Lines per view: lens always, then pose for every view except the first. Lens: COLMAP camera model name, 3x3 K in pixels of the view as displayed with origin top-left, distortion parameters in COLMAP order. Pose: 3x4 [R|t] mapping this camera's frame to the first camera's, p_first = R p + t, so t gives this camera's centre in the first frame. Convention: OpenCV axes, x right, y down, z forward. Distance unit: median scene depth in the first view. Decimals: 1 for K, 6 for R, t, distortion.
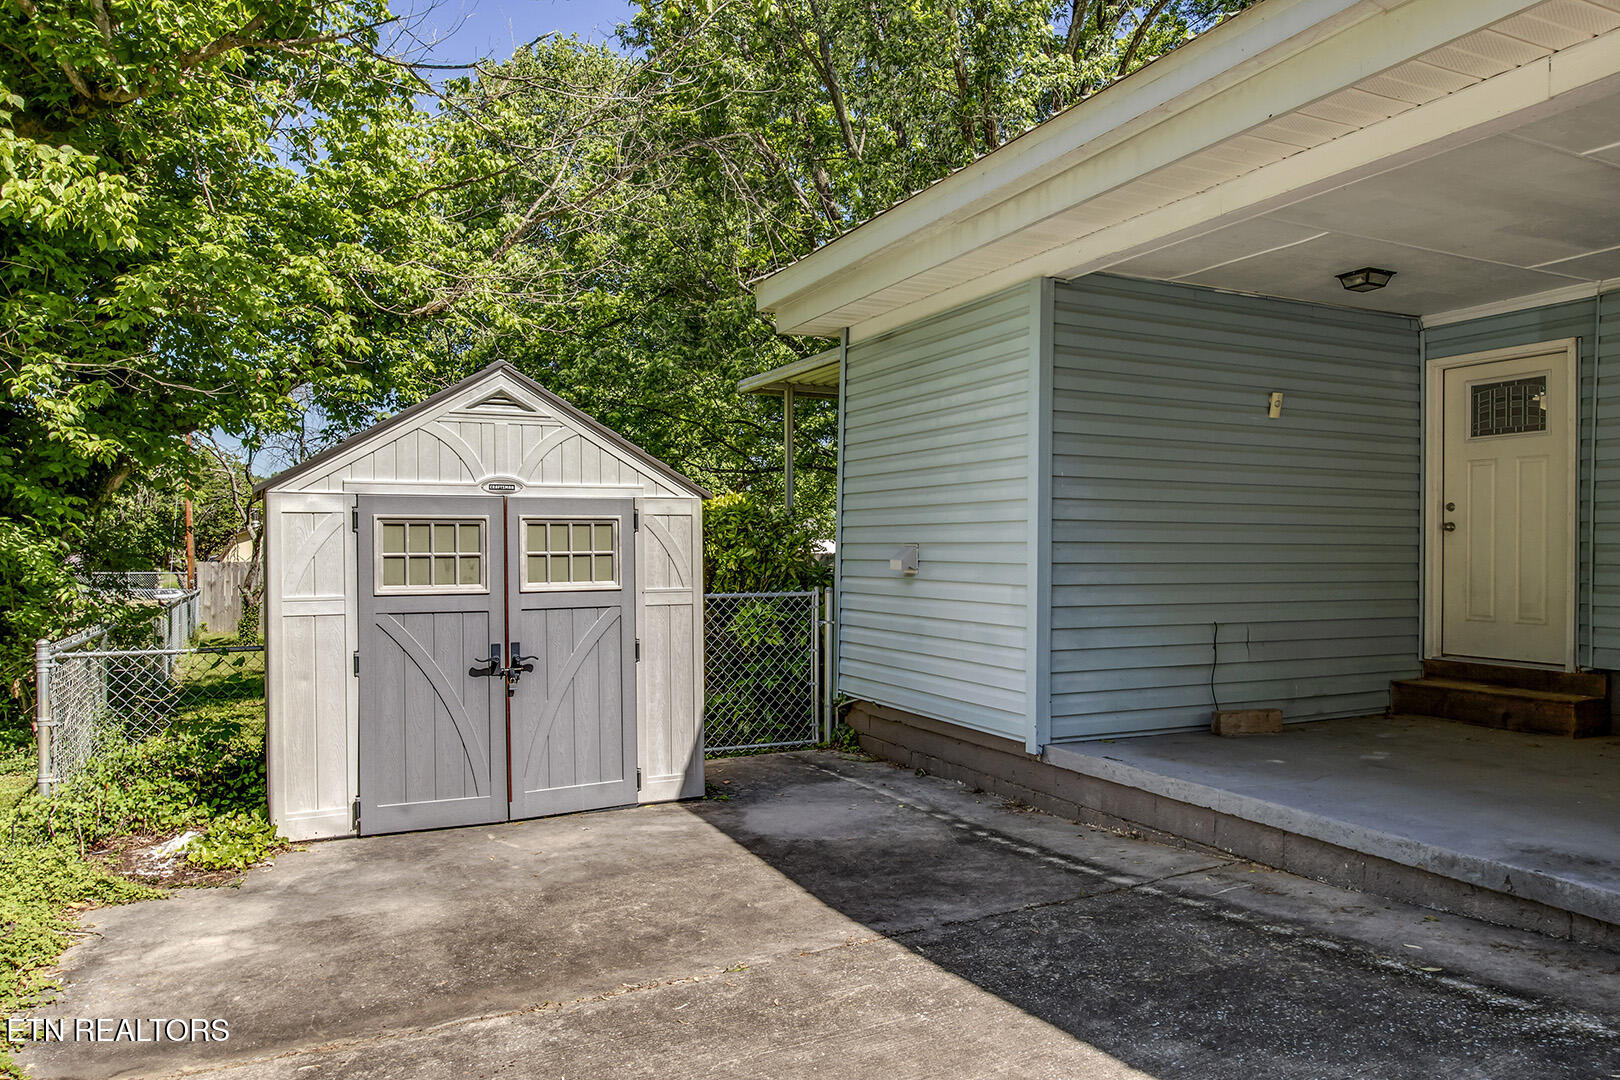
lens RADIAL K [[1077.6, 0, 796.0], [0, 1077.6, 544.9], [0, 0, 1]] dist [-0.021582, -0.002380]
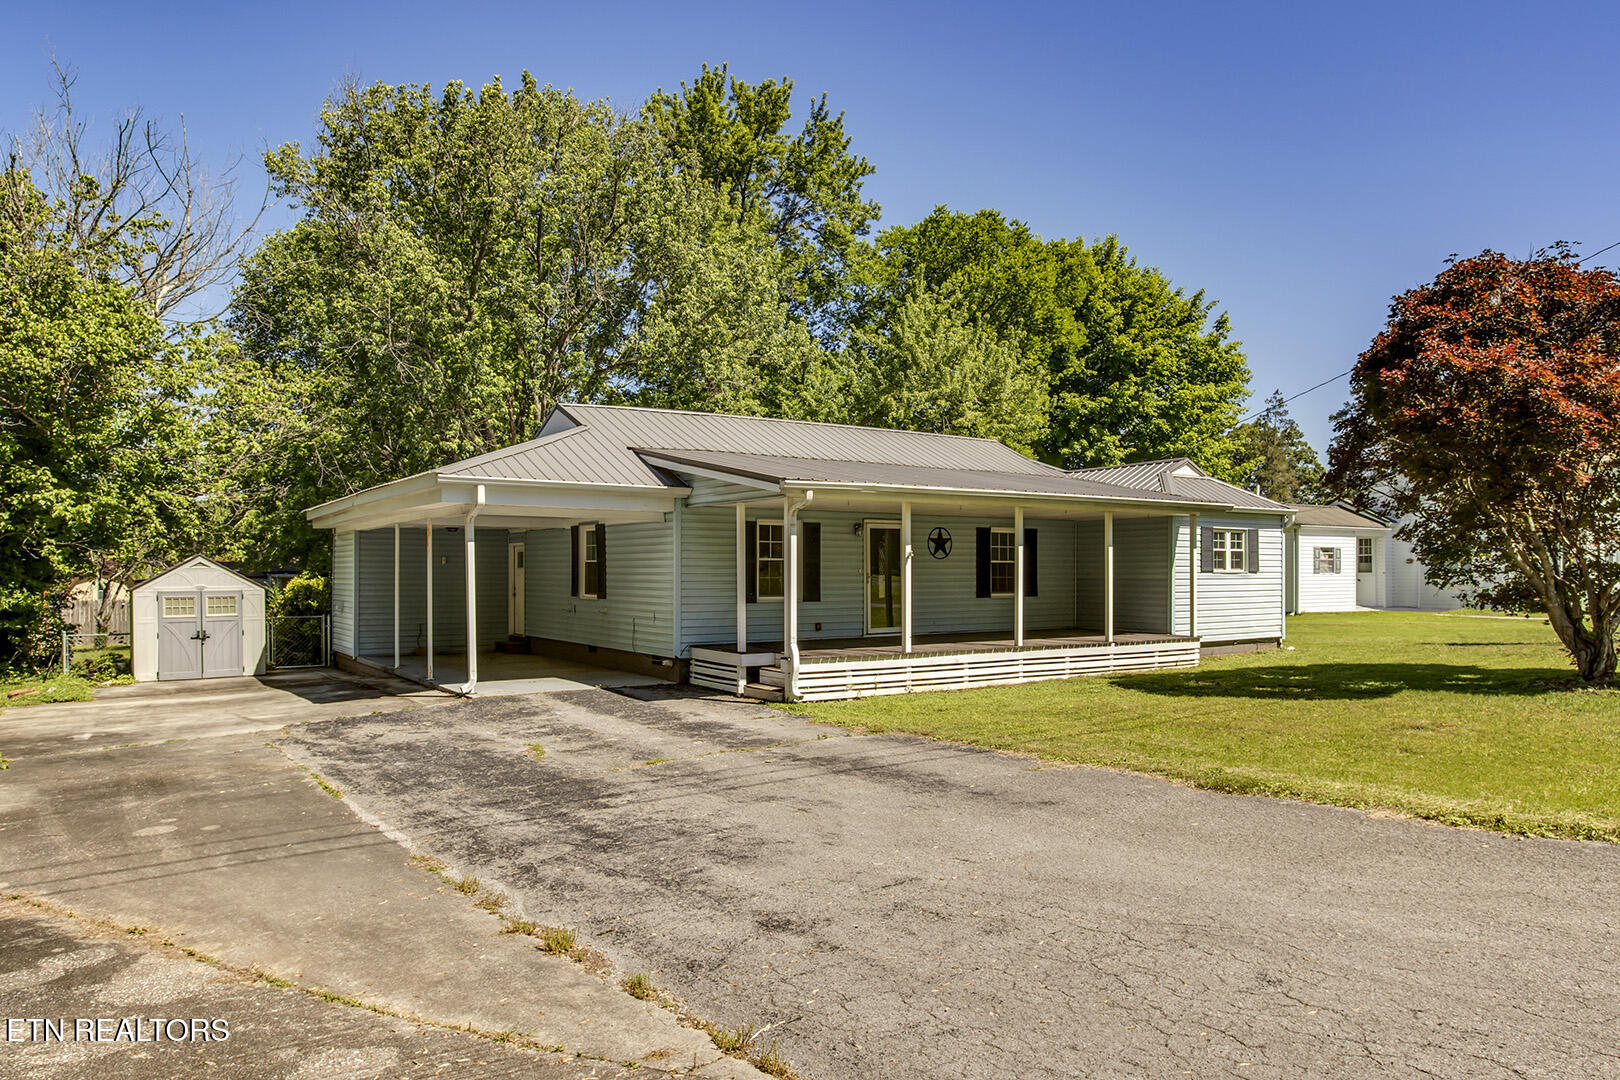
lens RADIAL K [[1077.6, 0, 817.1], [0, 1077.6, 573.7], [0, 0, 1]] dist [-0.021582, -0.002380]
pose [[0.988951, -0.004411, 0.148175, 1.151958], [0.003896, 0.999985, 0.003770, -0.098677], [-0.148189, -0.003152, 0.988954, -2.658507]]
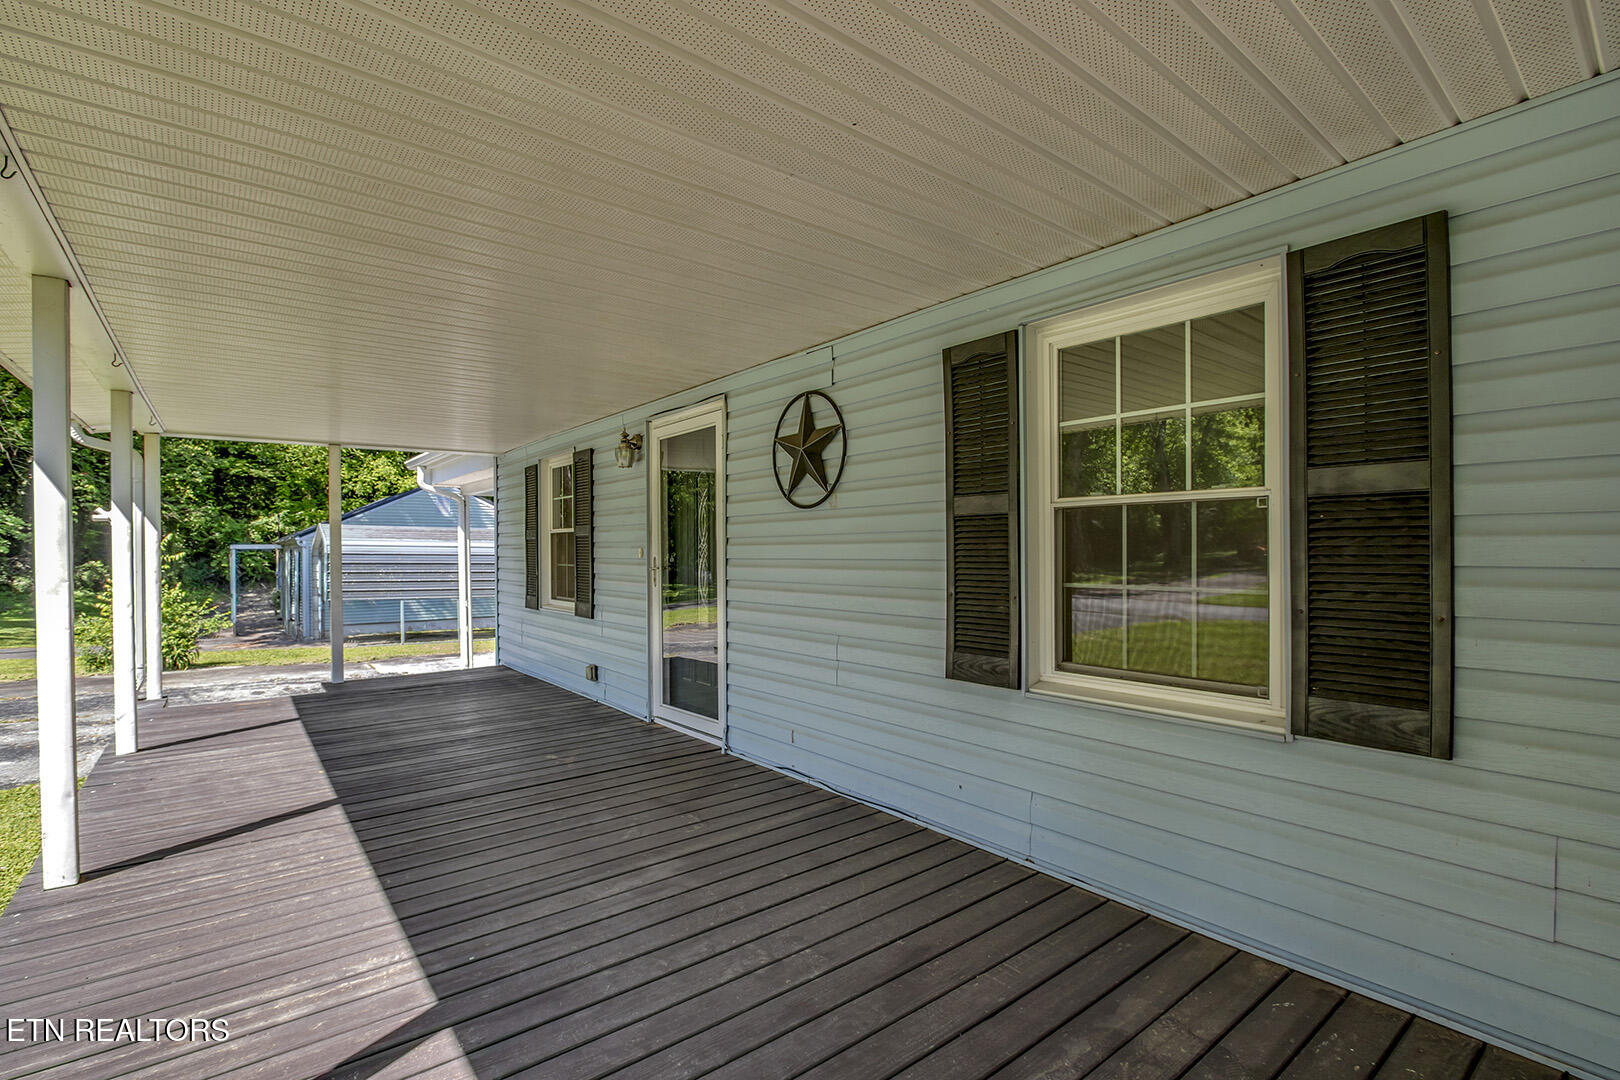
lens RADIAL K [[749.0, 0, 817.2], [0, 749.0, 547.7], [0, 0, 1]] dist [-0.015515, -0.000421]
pose [[0.218507, -0.006254, -0.975815, 2.529647], [0.007529, 0.999961, -0.004723, -0.094475], [0.975806, -0.006315, 0.218545, 0.227940]]
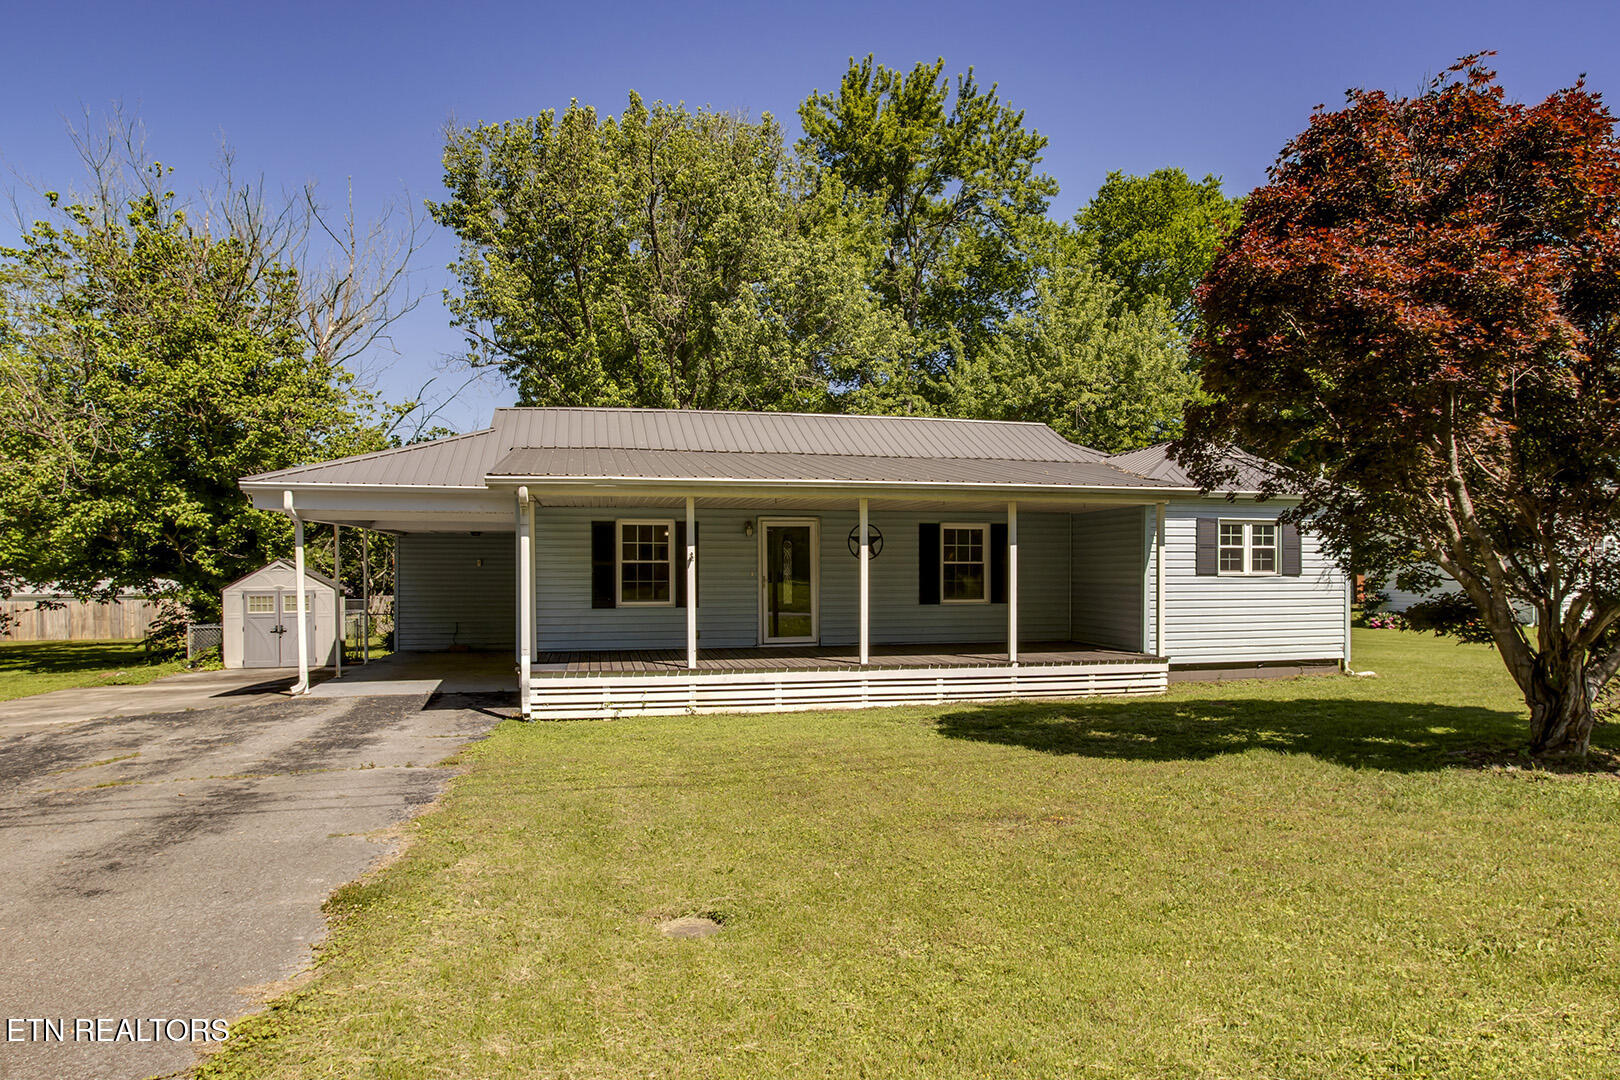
lens RADIAL K [[1017.6, 0, 843.5], [0, 1017.6, 580.9], [0, 0, 1]] dist [-0.019390, -0.001918]
pose [[0.978824, -0.002668, -0.204684, 2.431263], [0.005083, 0.999924, 0.011276, -0.105057], [0.204639, -0.012077, 0.978763, -2.183188]]
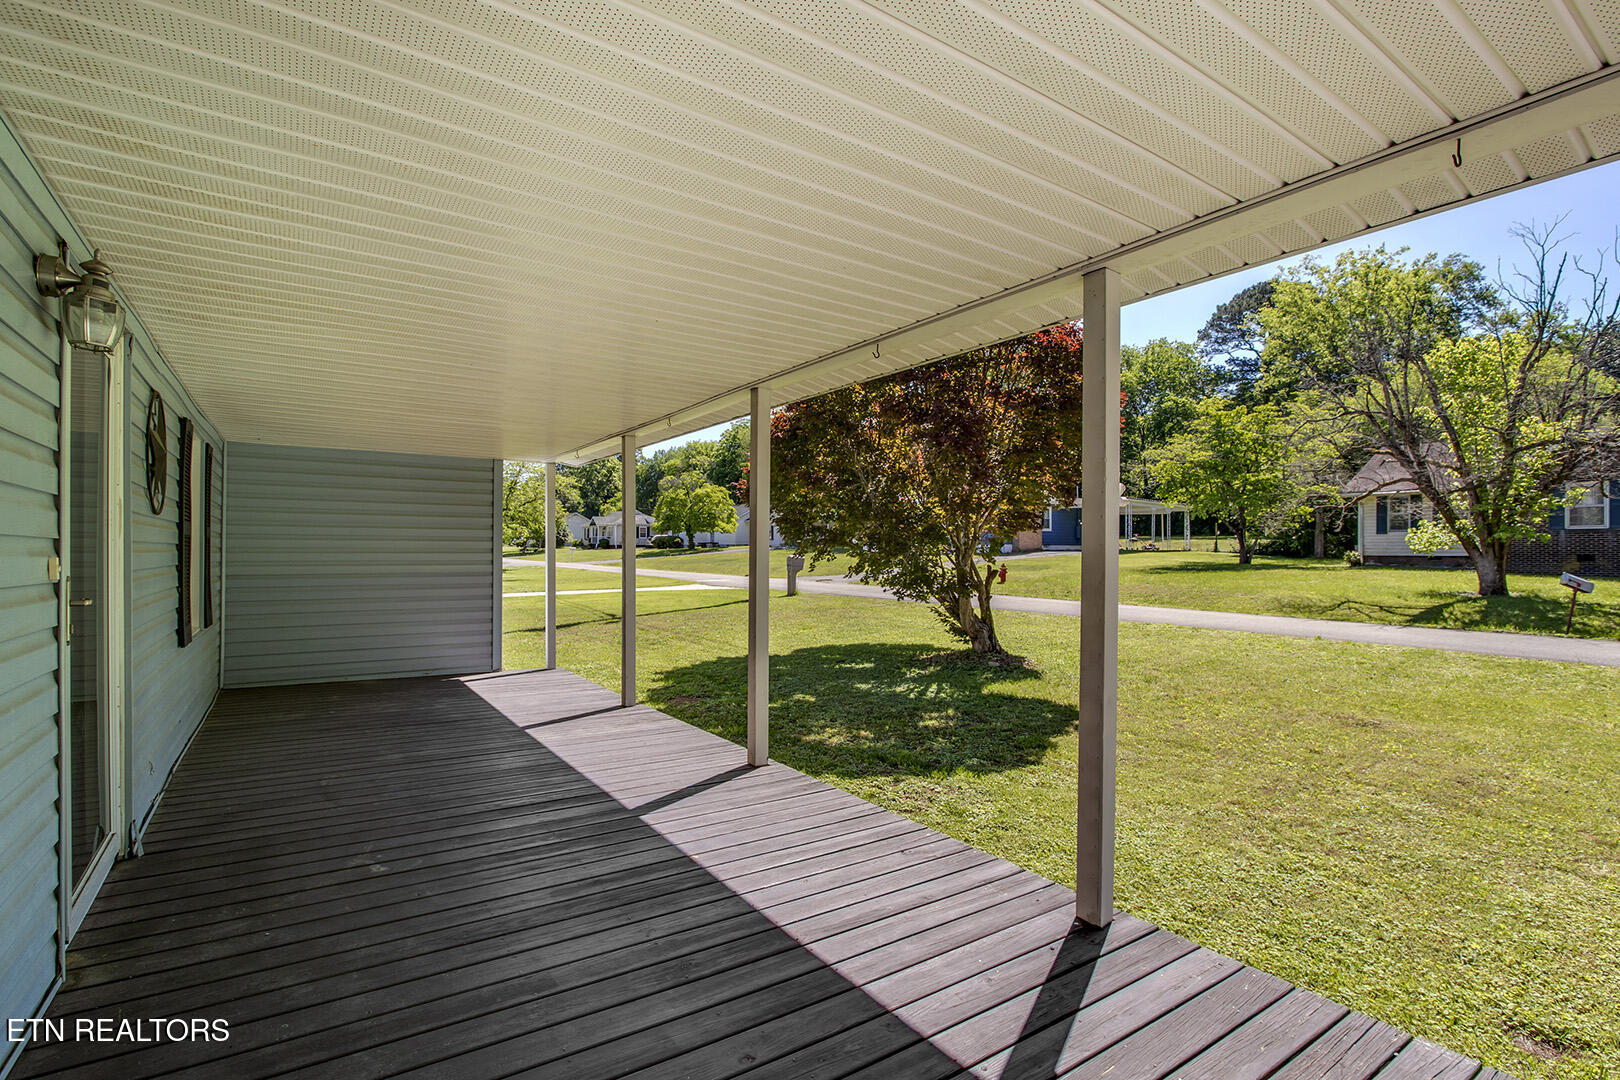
lens RADIAL K [[749.0, 0, 811.2], [0, 749.0, 550.7], [0, 0, 1]] dist [-0.015515, -0.000421]
pose [[-0.145159, 0.004958, 0.989396, 1.353304], [-0.005543, 0.999968, -0.005824, -0.099545], [-0.989393, -0.006329, -0.145127, -0.047317]]
